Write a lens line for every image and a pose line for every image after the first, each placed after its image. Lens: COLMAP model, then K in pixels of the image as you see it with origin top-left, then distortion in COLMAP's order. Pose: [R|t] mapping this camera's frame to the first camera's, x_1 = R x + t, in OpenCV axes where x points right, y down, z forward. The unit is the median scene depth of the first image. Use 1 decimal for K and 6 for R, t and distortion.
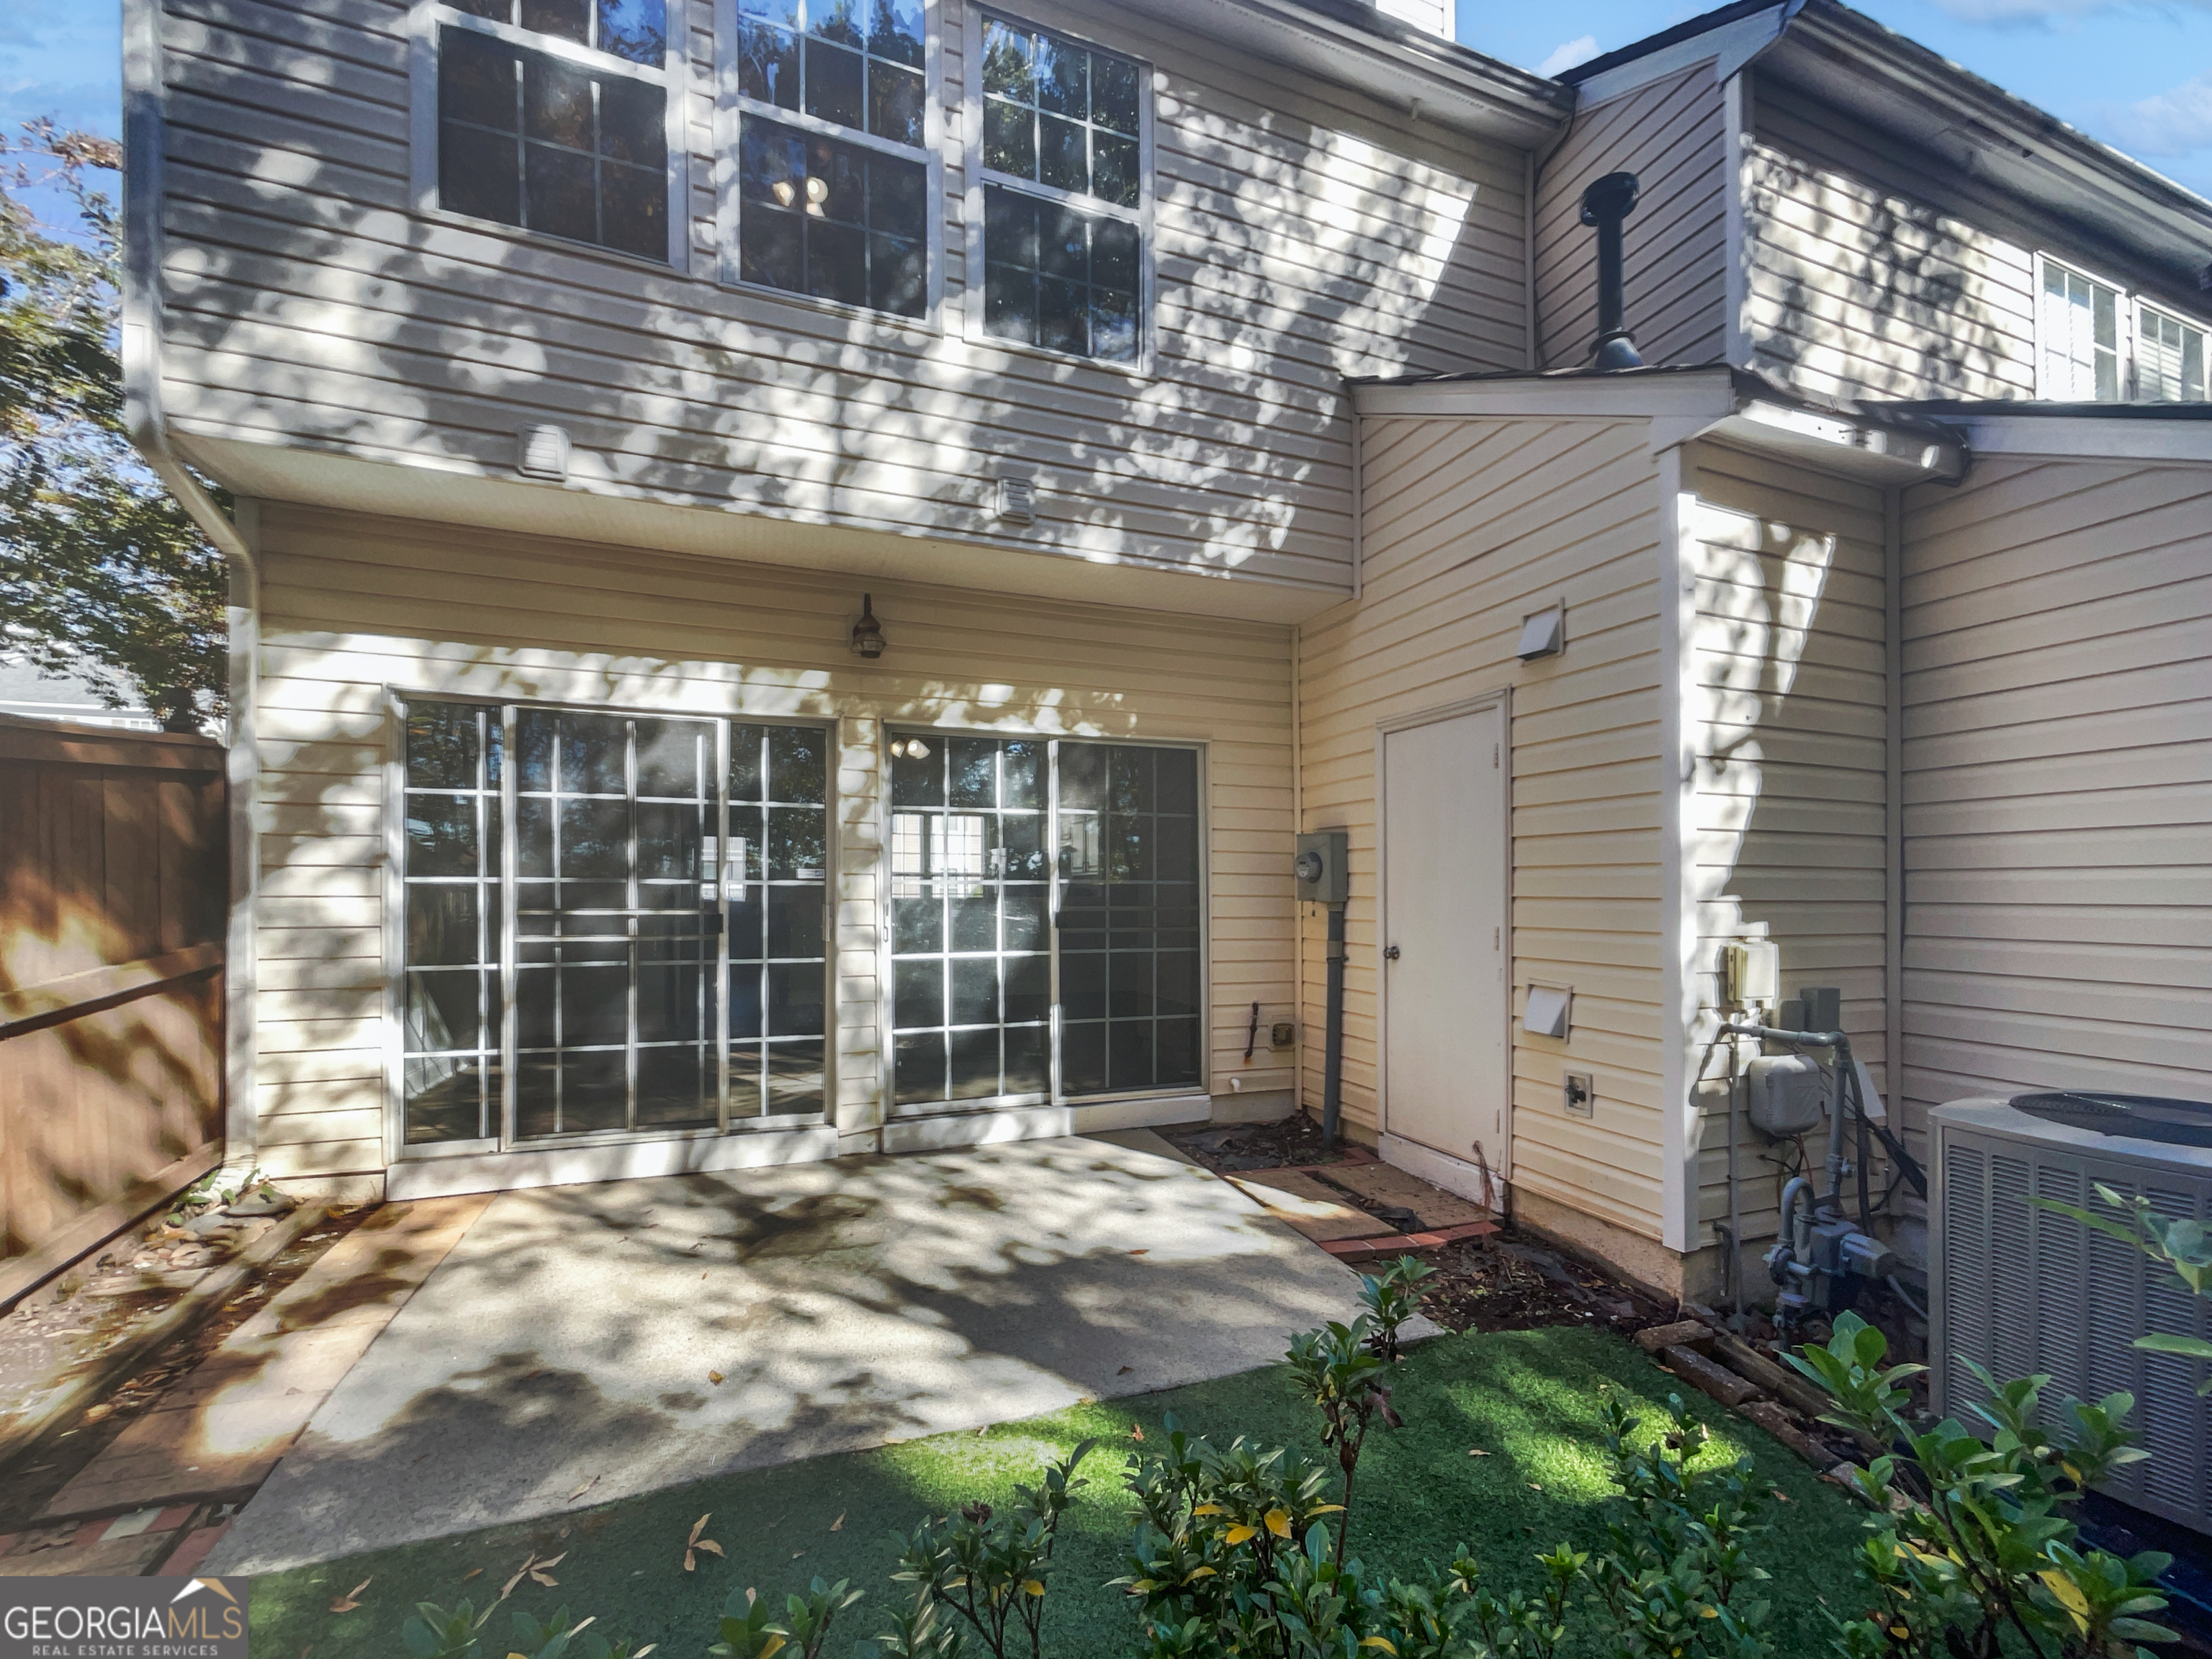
lens RADIAL K [[948.8, 0, 1150.9], [0, 948.8, 892.9], [0, 0, 1]] dist [0.009192, -0.000690]
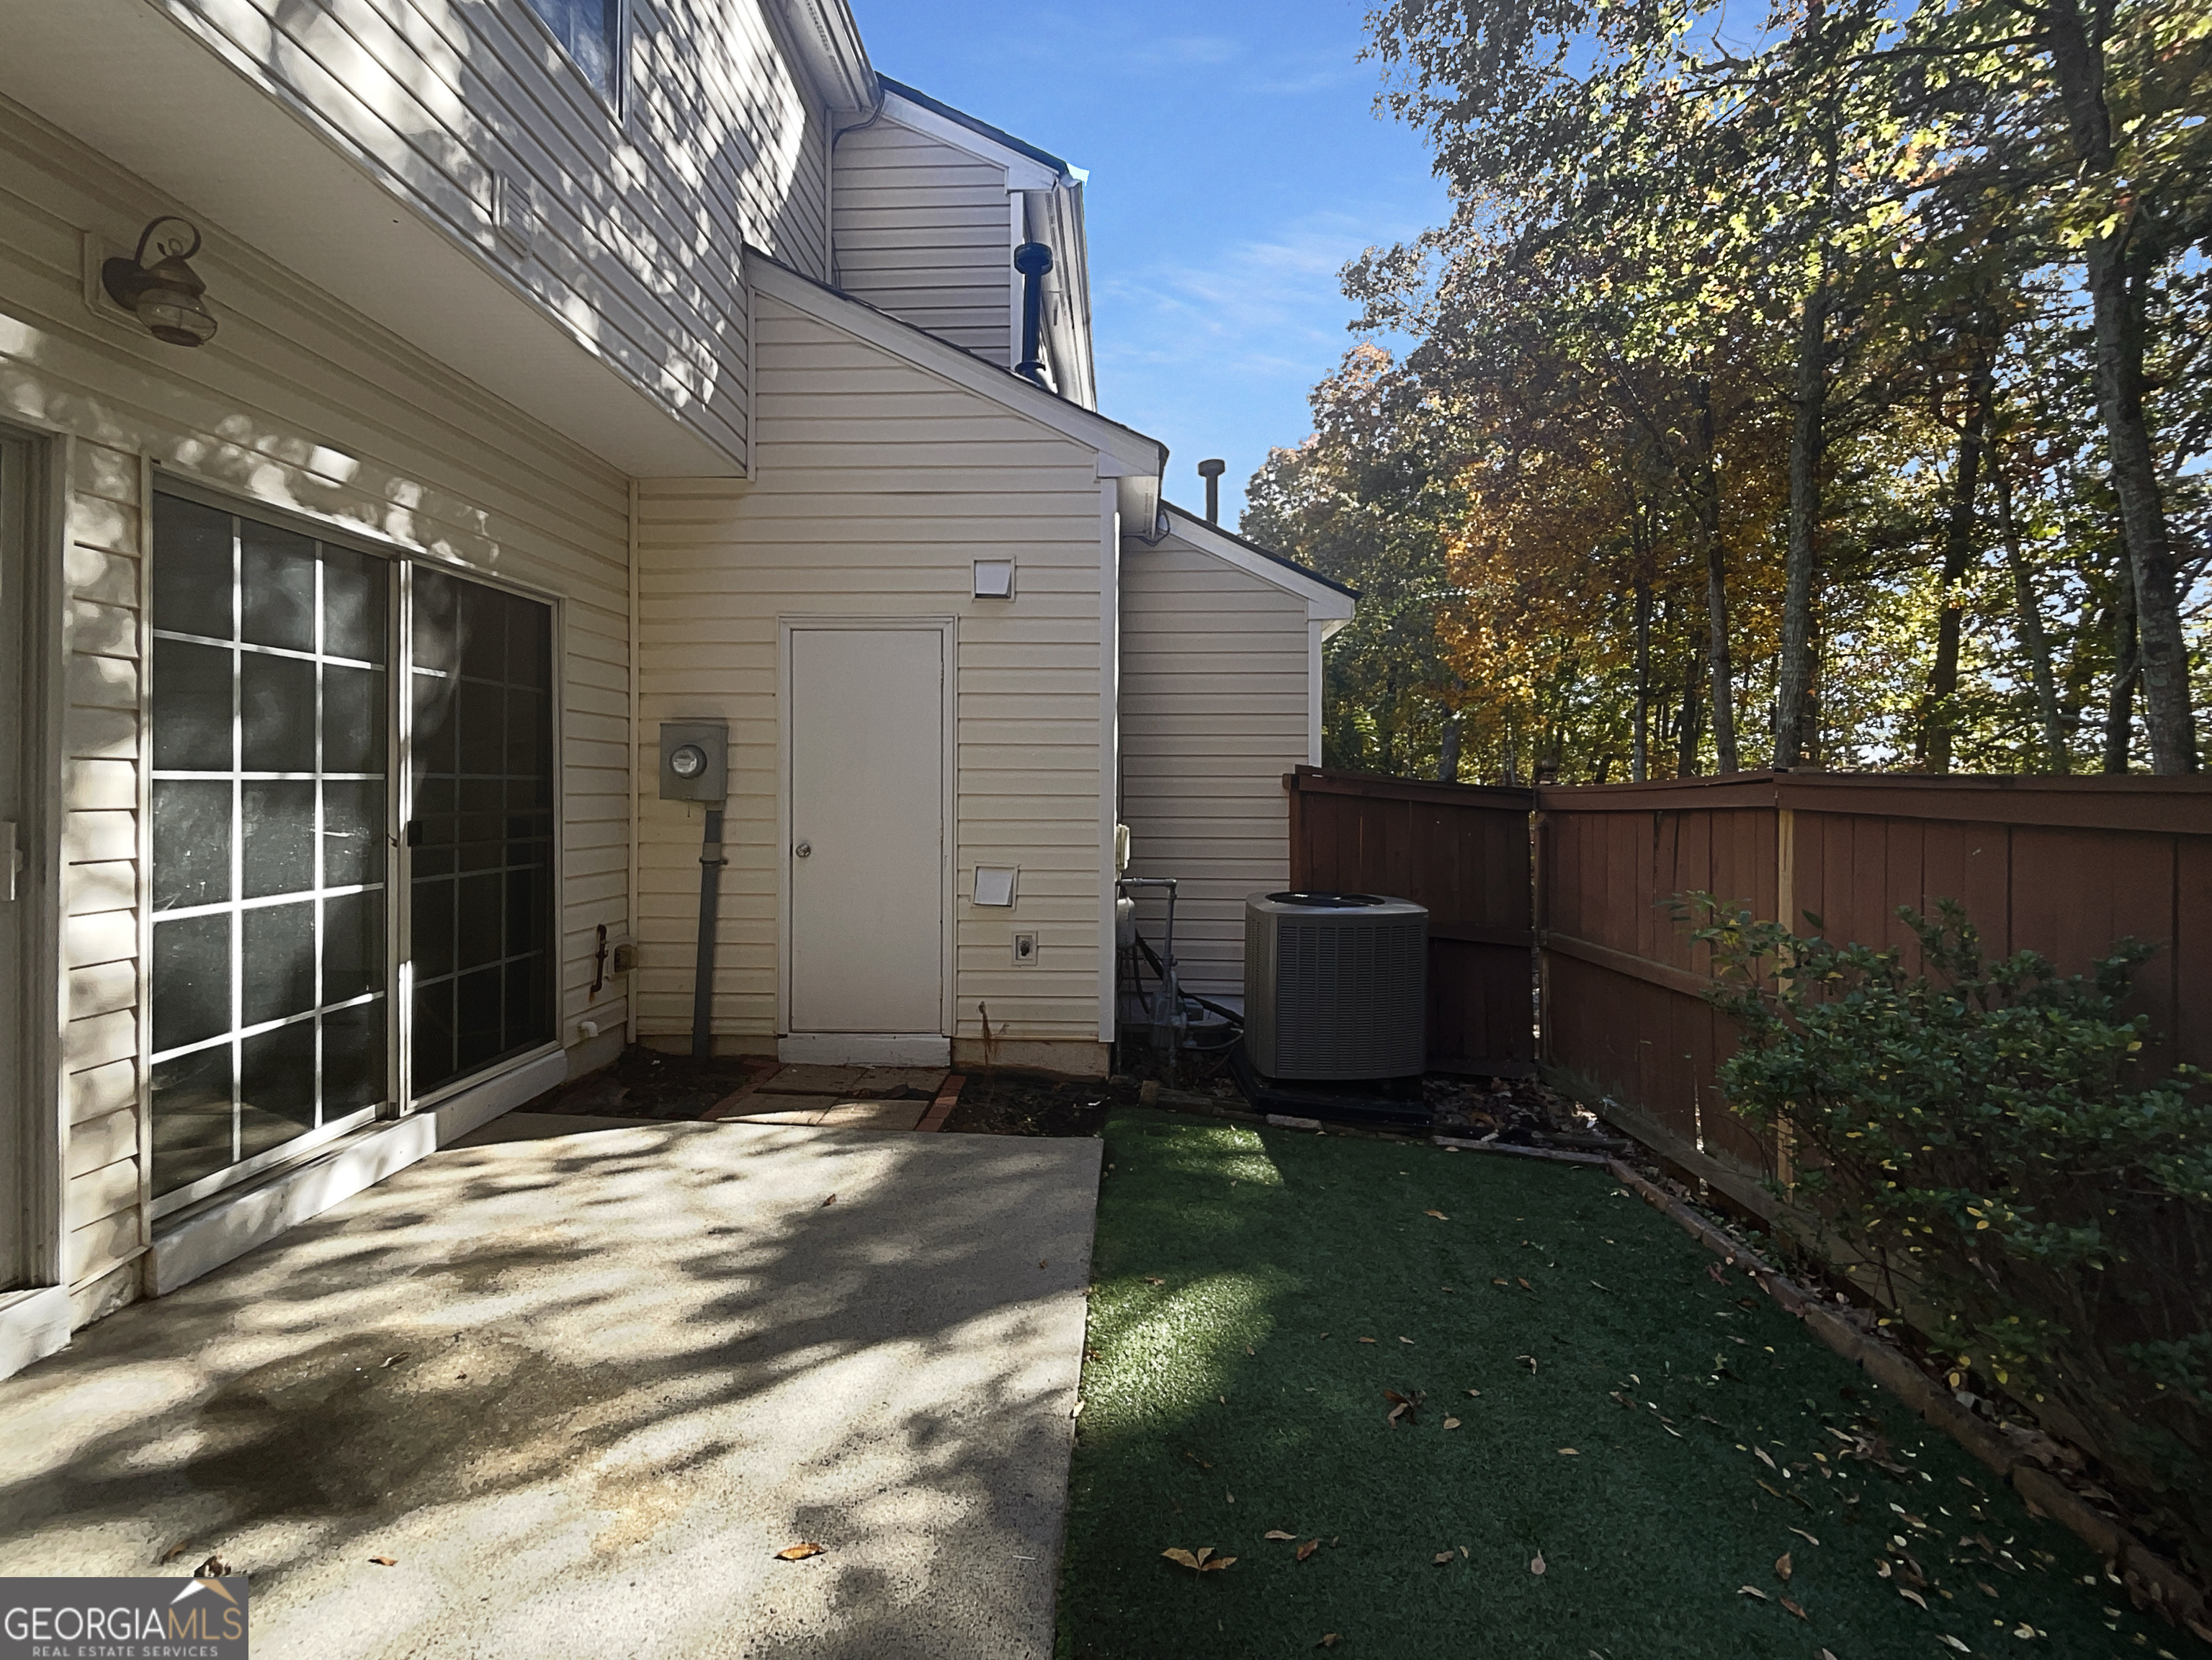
lens RADIAL K [[949.0, 0, 1108.2], [0, 949.0, 786.5], [0, 0, 1]] dist [0.009192, -0.000690]
pose [[0.403580, -0.000495, 0.914944, -0.549555], [-0.004171, 0.999988, 0.002381, -0.008619], [-0.914935, -0.004777, 0.403574, 0.313489]]
